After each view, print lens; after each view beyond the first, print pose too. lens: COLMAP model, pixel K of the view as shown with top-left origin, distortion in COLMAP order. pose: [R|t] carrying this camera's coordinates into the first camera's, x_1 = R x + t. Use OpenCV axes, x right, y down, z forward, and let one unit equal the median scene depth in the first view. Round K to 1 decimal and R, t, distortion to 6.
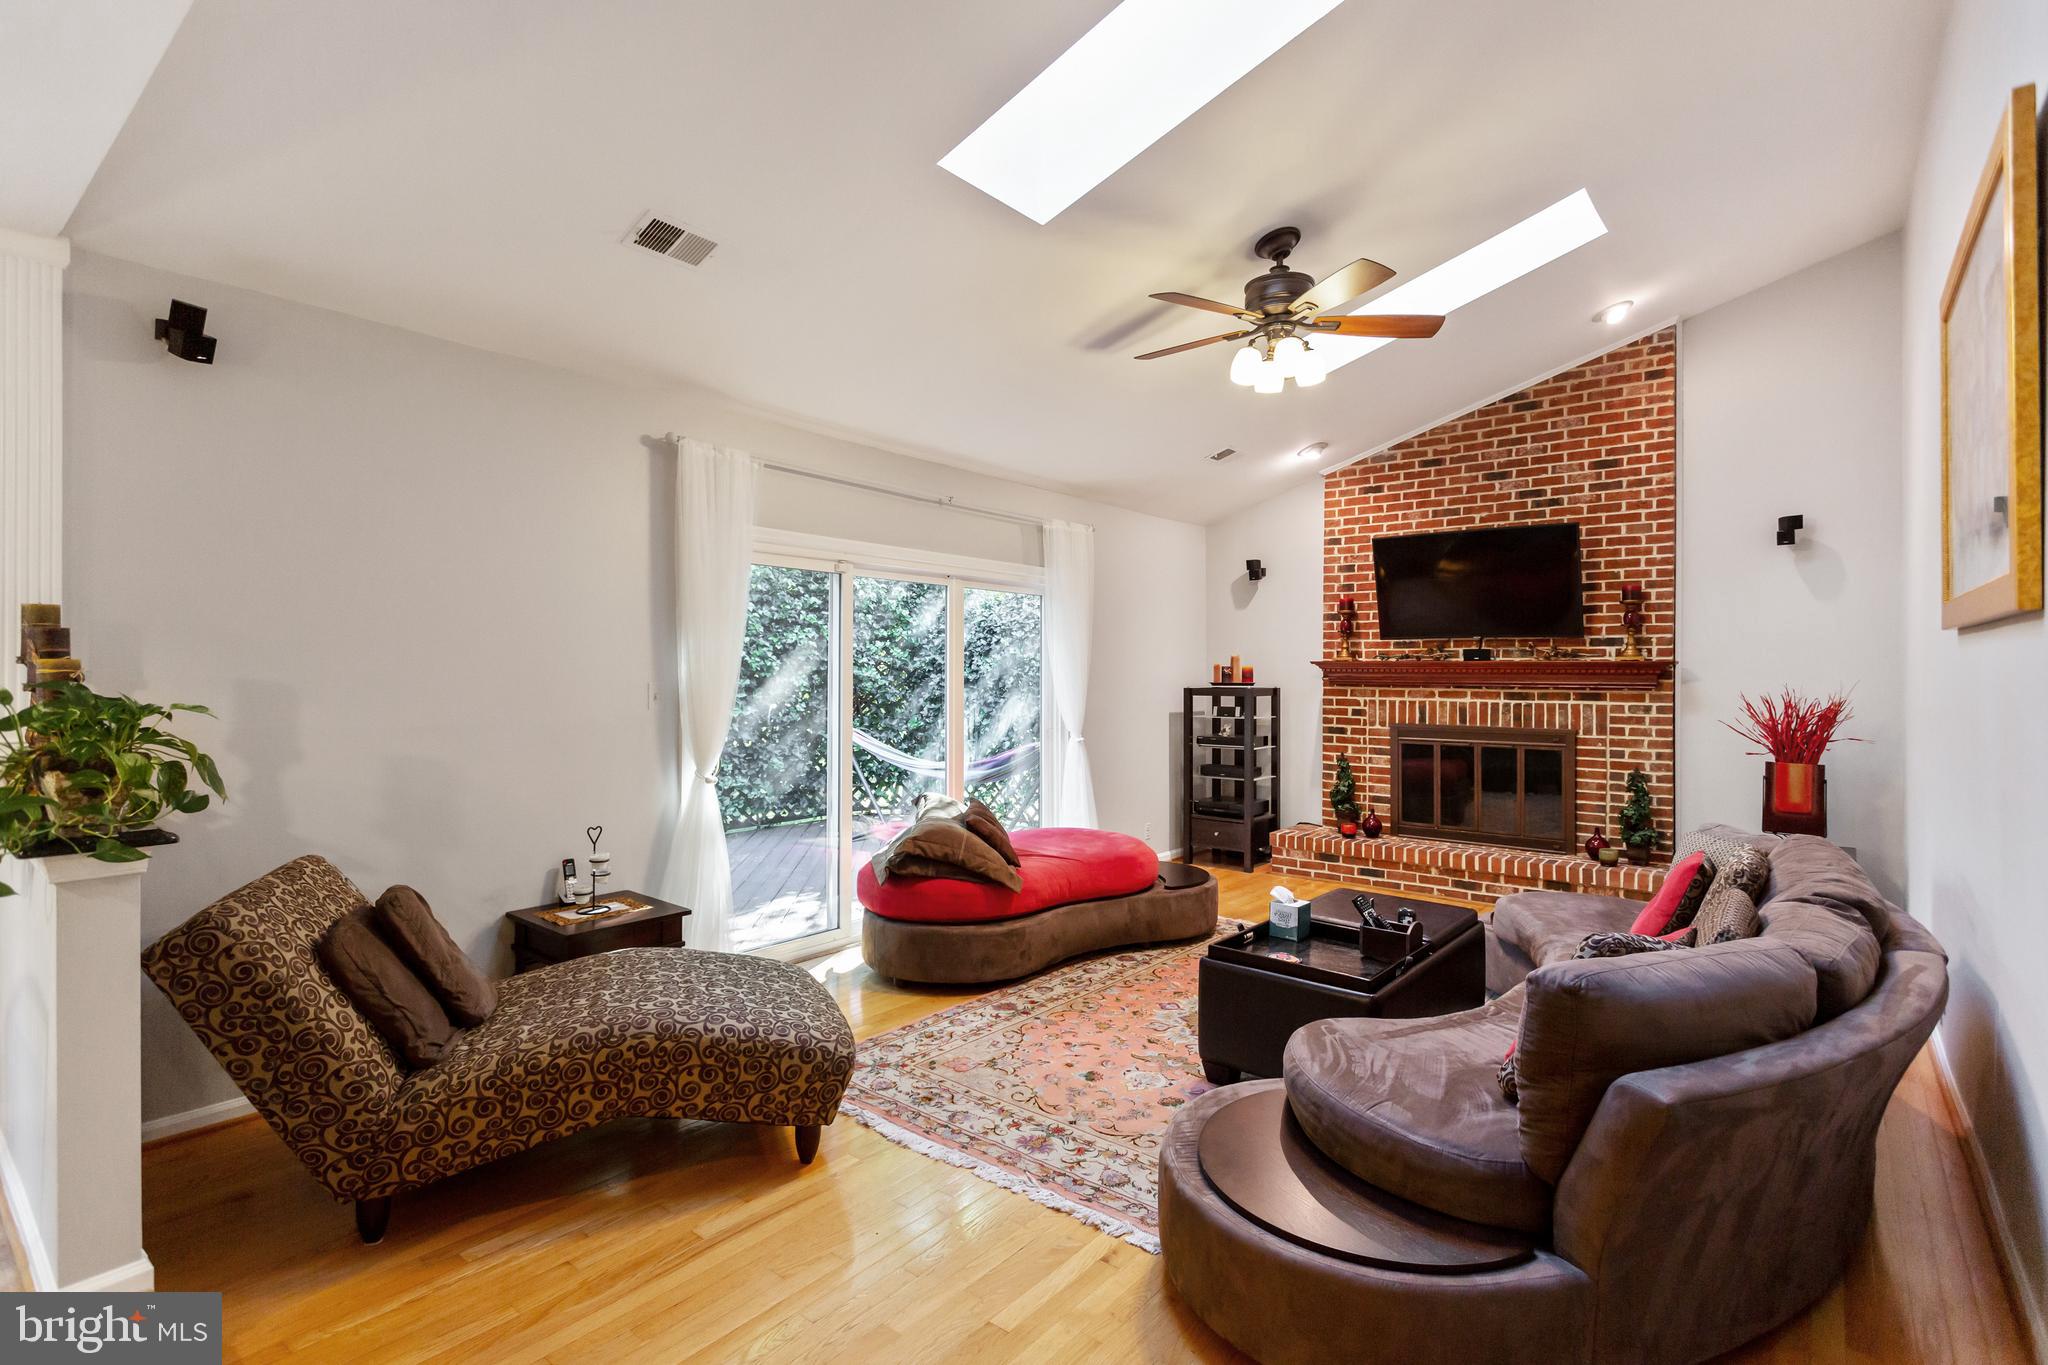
lens RADIAL K [[969.9, 0, 1035.3], [0, 969.9, 666.0], [0, 0, 1]] dist [0.007700, 0.000036]
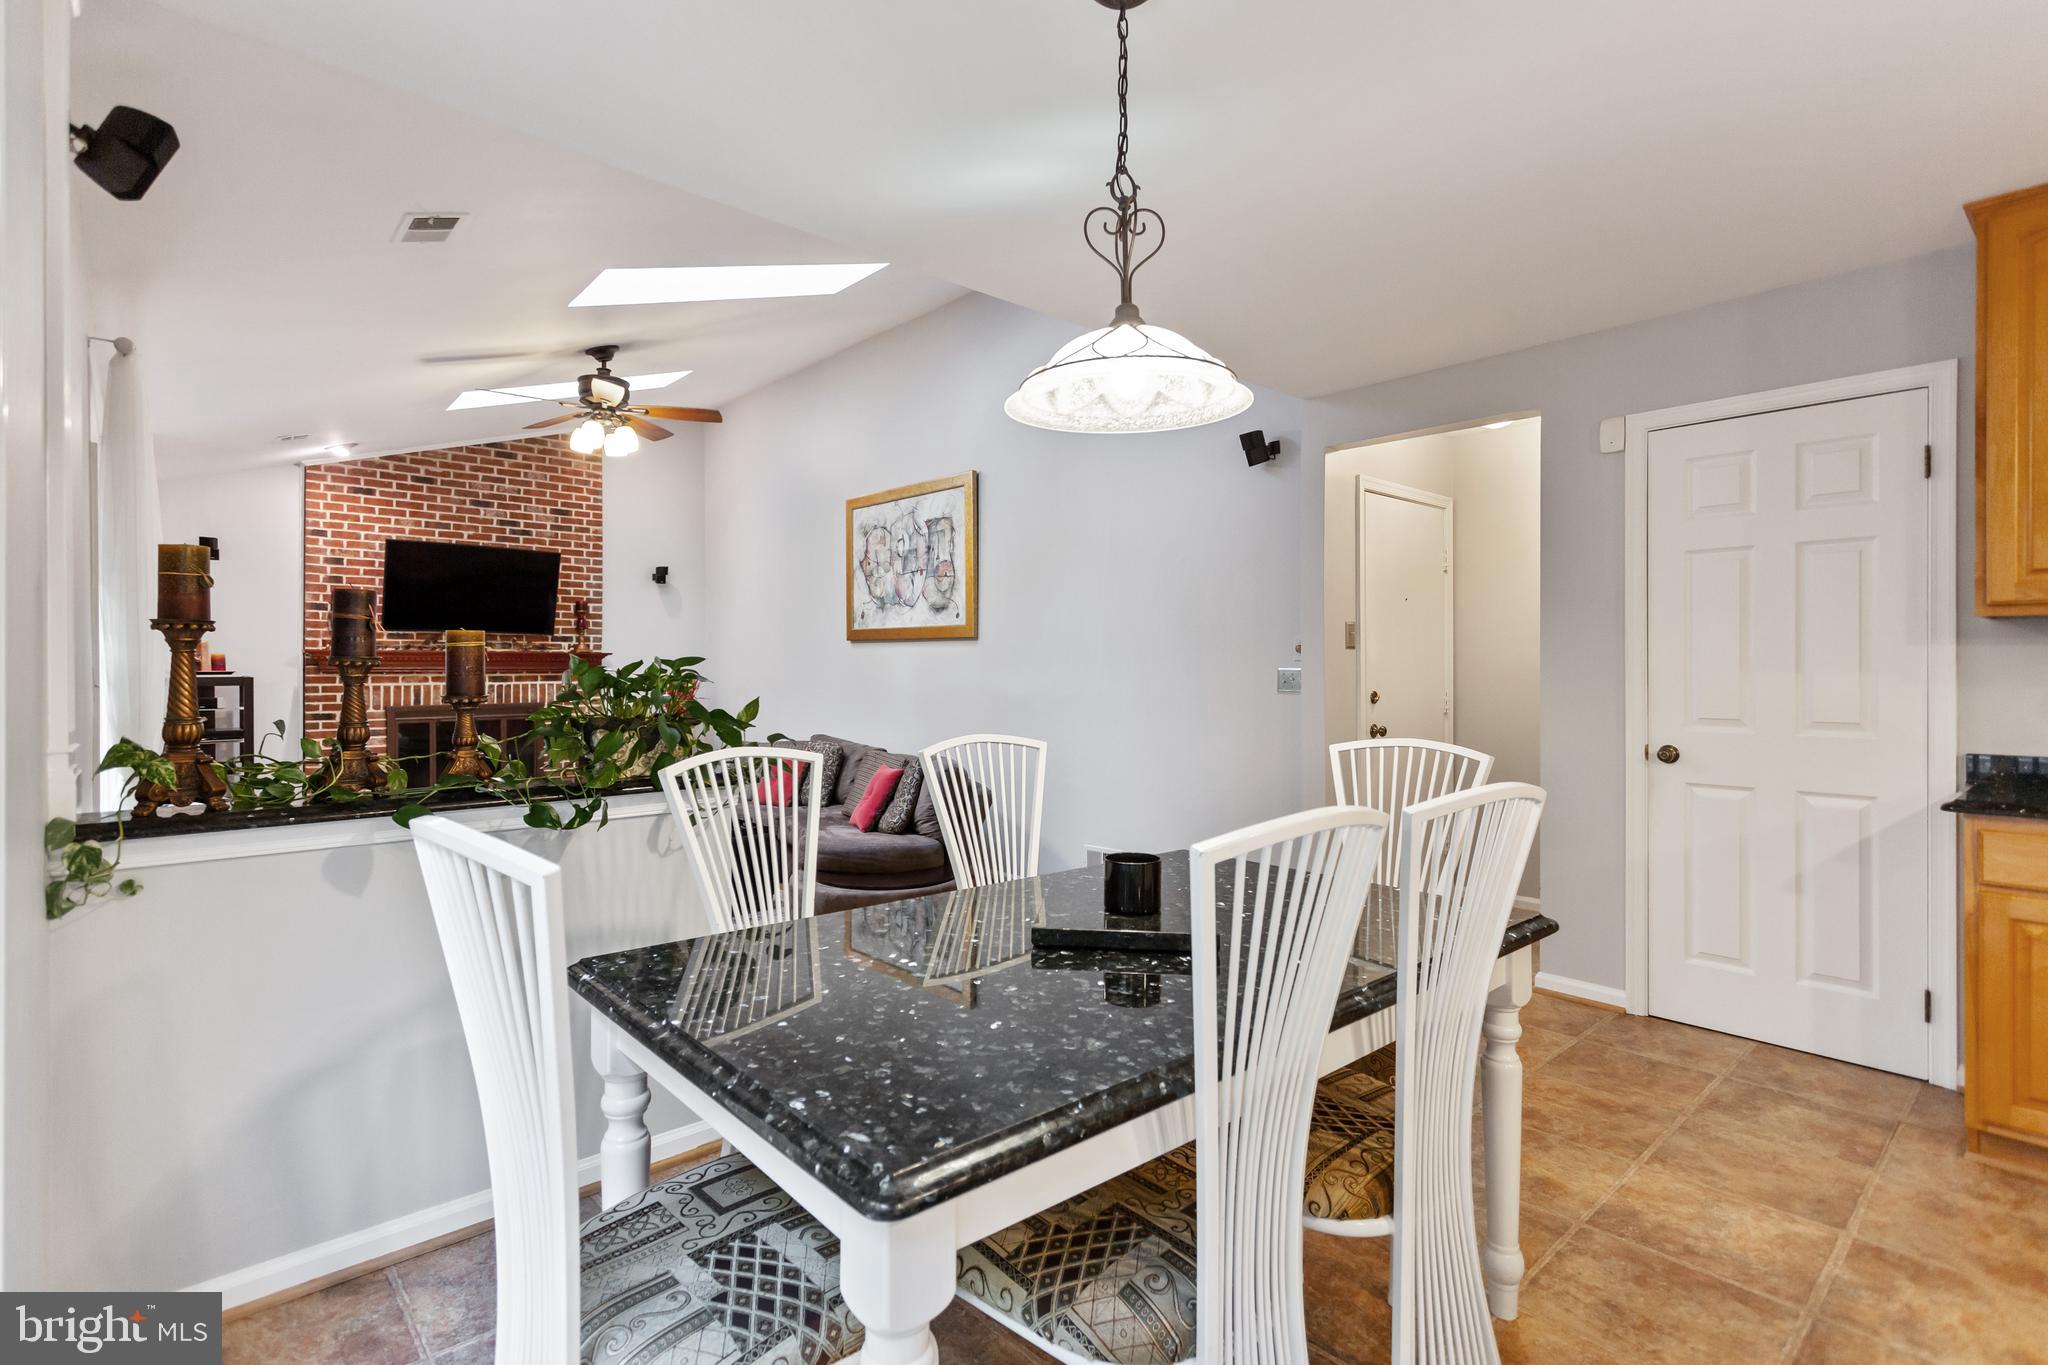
lens RADIAL K [[969.9, 0, 1017.5], [0, 969.9, 684.3], [0, 0, 1]] dist [0.007700, 0.000036]
pose [[0.161076, -0.020880, 0.986721, -0.670772], [-0.003488, 0.999758, 0.021725, 0.007939], [-0.986936, -0.006941, 0.160964, 0.116491]]
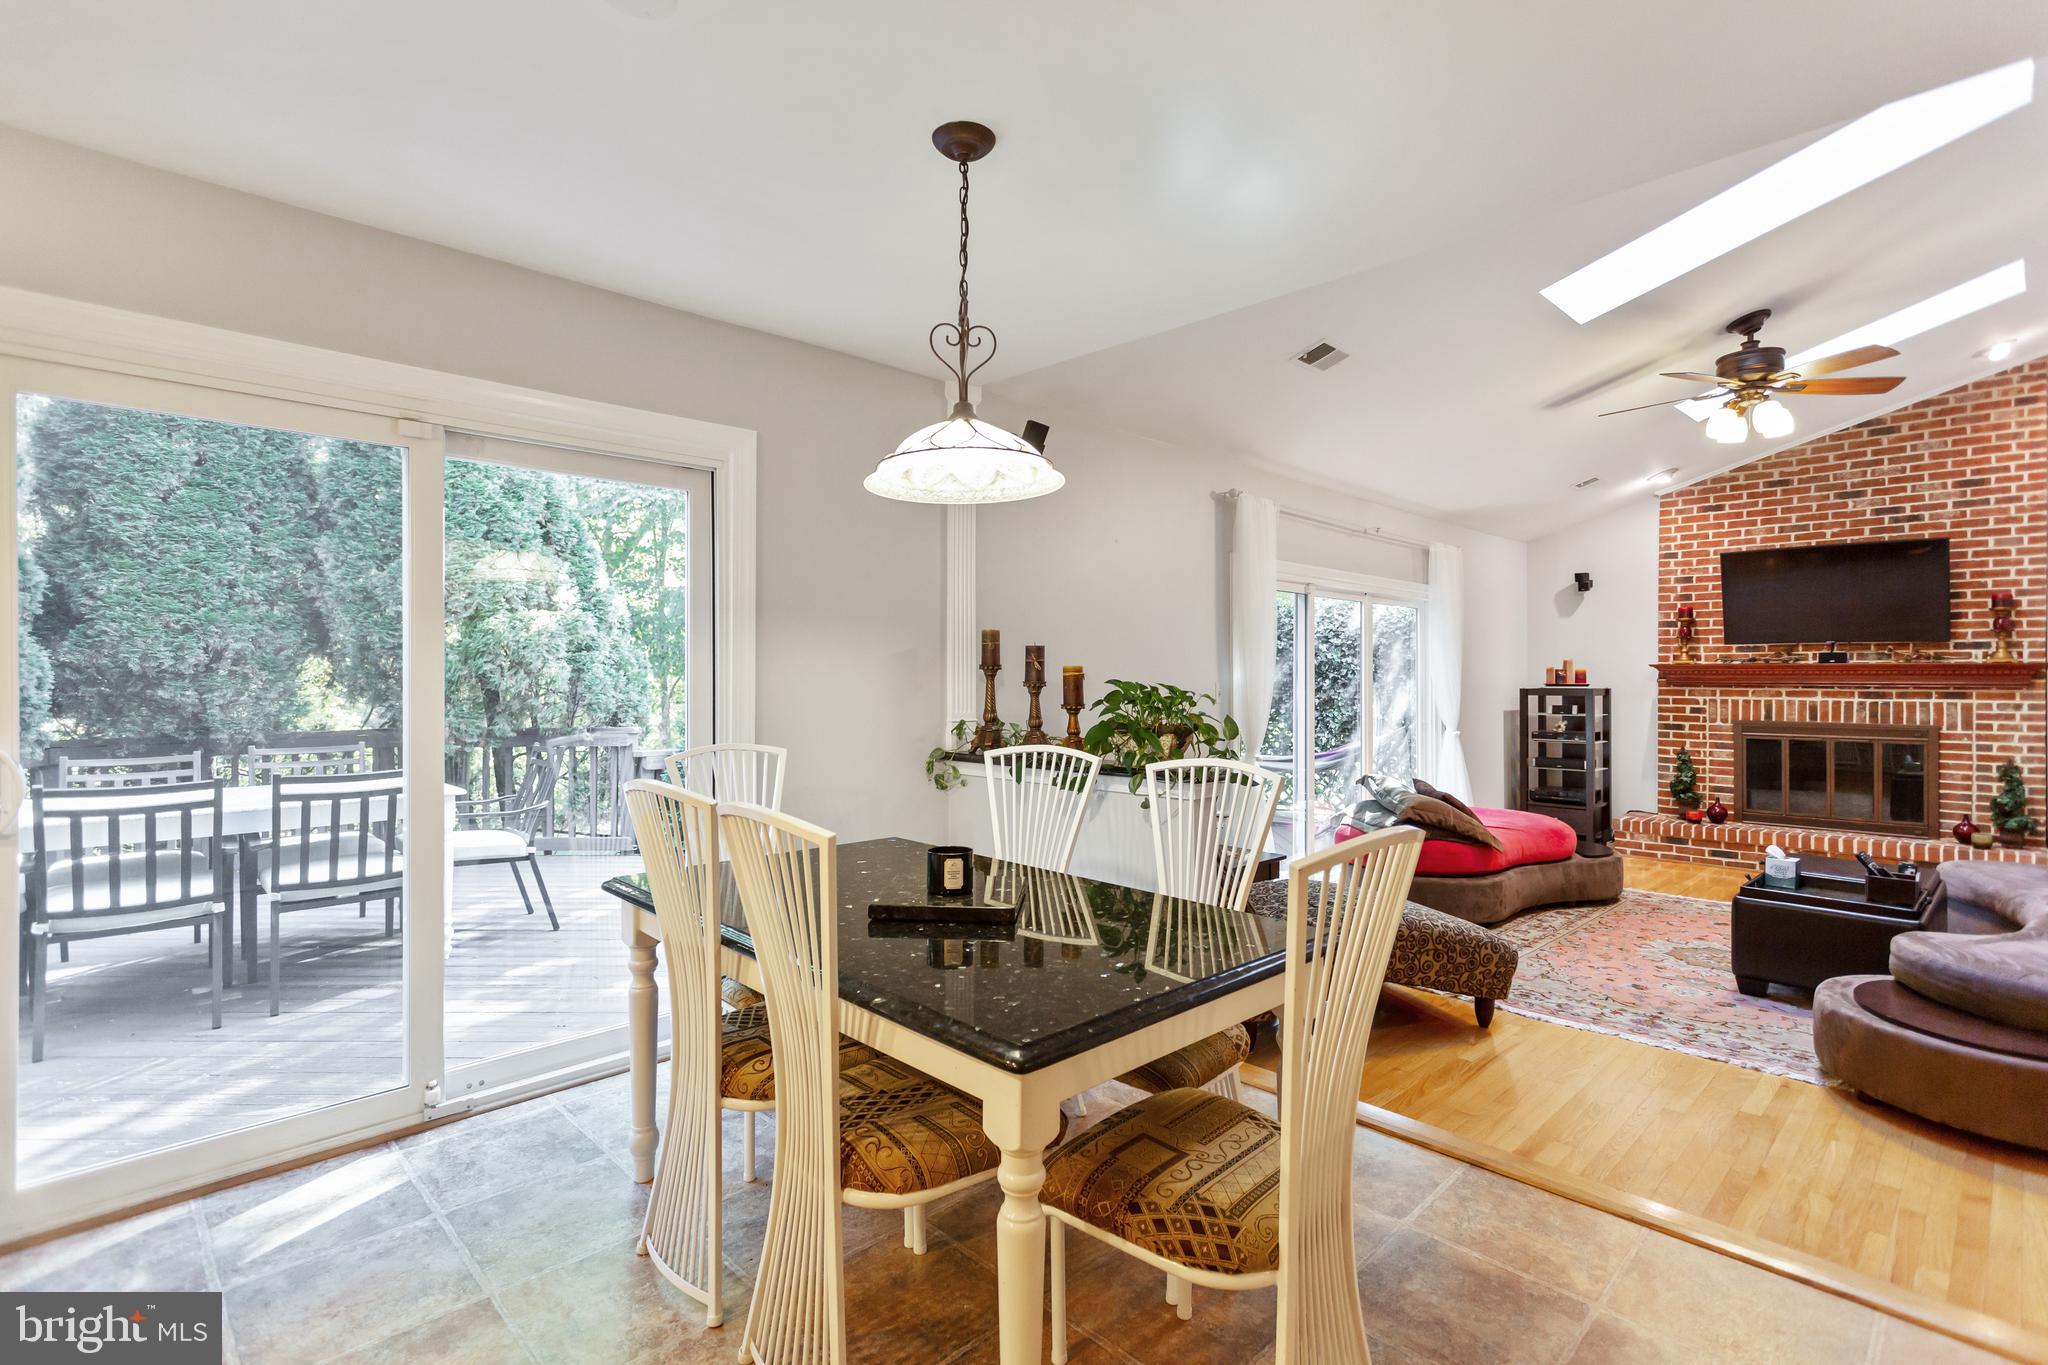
lens RADIAL K [[969.9, 0, 1024.4], [0, 969.9, 671.0], [0, 0, 1]] dist [0.007700, 0.000036]
pose [[0.993085, -0.003509, -0.117344, -0.330132], [0.003645, 0.999993, 0.000942, -0.000784], [0.117340, -0.001364, 0.993091, -0.209093]]
